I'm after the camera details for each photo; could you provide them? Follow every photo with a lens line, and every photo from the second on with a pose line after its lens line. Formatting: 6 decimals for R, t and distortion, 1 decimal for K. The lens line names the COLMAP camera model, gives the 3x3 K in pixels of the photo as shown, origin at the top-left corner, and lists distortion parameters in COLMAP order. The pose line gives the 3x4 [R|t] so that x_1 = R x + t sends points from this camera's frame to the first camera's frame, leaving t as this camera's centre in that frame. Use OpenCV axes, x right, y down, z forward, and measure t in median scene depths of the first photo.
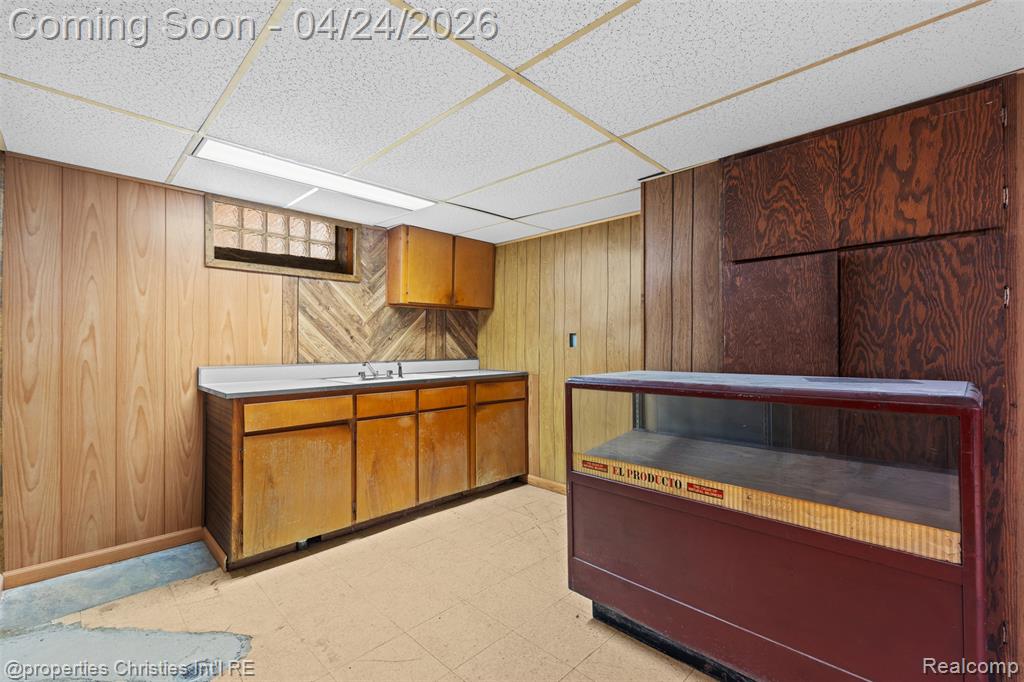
lens RADIAL K [[450.2, 0, 511.8], [0, 450.2, 342.5], [0, 0, 1]] dist [-0.007193, 0.002240]
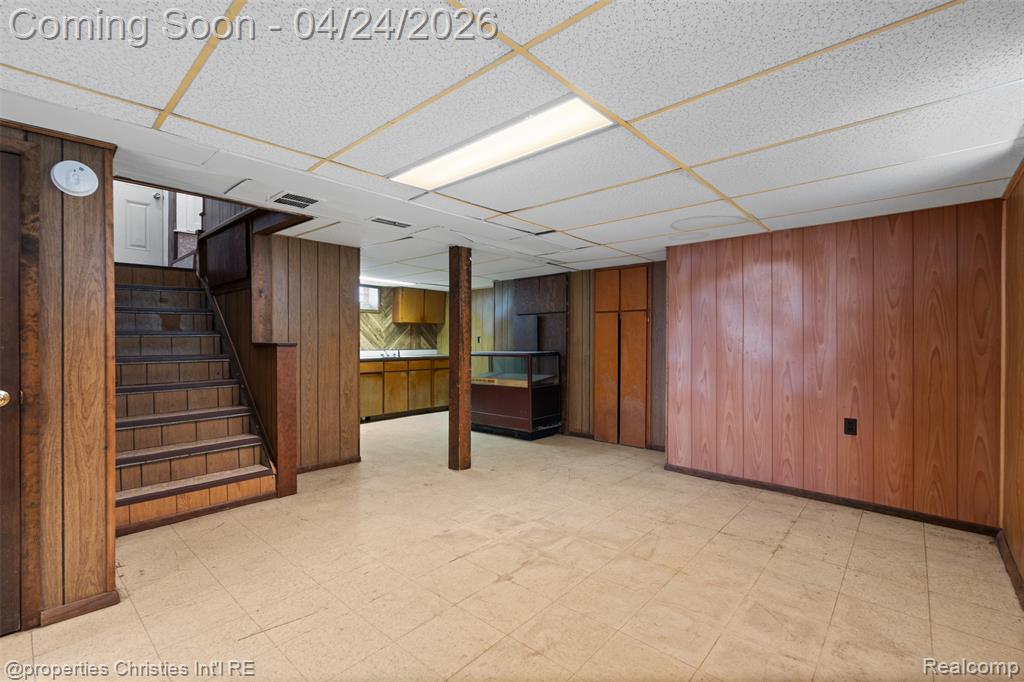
lens RADIAL K [[450.2, 0, 512.3], [0, 450.2, 344.5], [0, 0, 1]] dist [-0.007193, 0.002240]
pose [[0.998726, 0.000933, 0.050452, 0.212741], [-0.001490, 0.999938, 0.010998, -0.007730], [-0.050439, -0.011059, 0.998666, -1.358845]]
